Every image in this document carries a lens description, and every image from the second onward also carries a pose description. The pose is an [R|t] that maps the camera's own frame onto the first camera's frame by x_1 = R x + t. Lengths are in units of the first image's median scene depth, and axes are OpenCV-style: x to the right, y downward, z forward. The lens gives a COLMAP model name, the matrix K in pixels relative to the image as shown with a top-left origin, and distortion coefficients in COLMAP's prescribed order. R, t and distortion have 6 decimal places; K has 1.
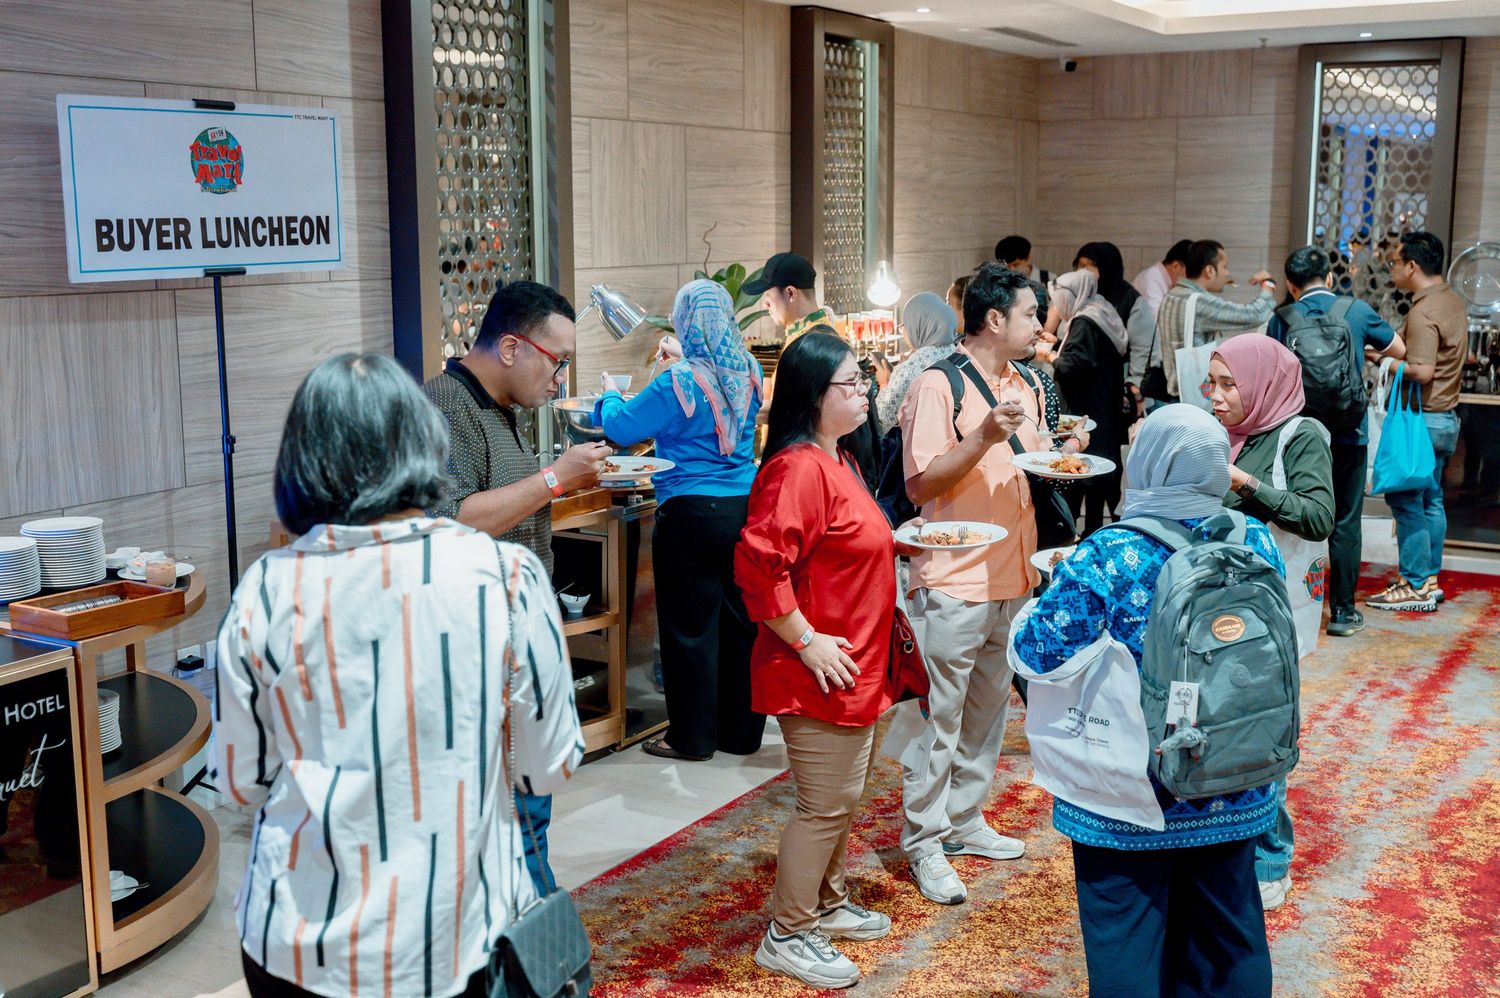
lens RADIAL K [[1723.0, 0, 750.0], [0, 1723.0, 499.4], [0, 0, 1]] dist [-0.028849, 0.000000]
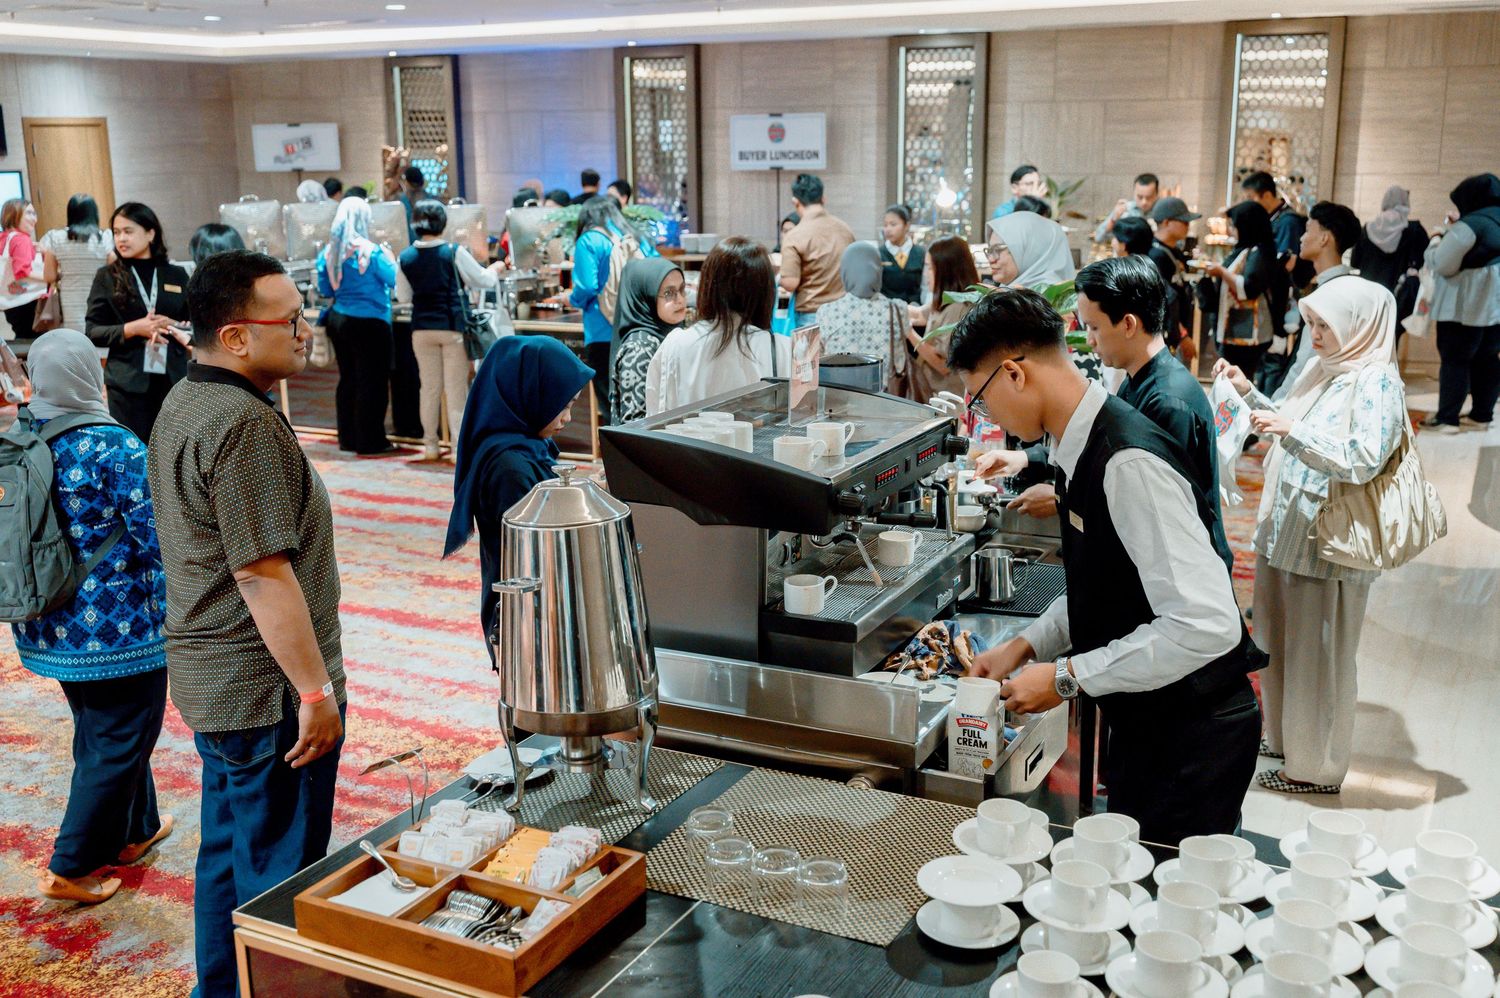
lens RADIAL K [[1506.5, 0, 751.0], [0, 1506.5, 500.7], [0, 0, 1]] dist [0.009255, 0.000000]
pose [[0.070497, 0.227238, -0.971284, 2.503034], [-0.157690, 0.964002, 0.214089, -0.127873], [0.984969, 0.138069, 0.103792, 0.744498]]
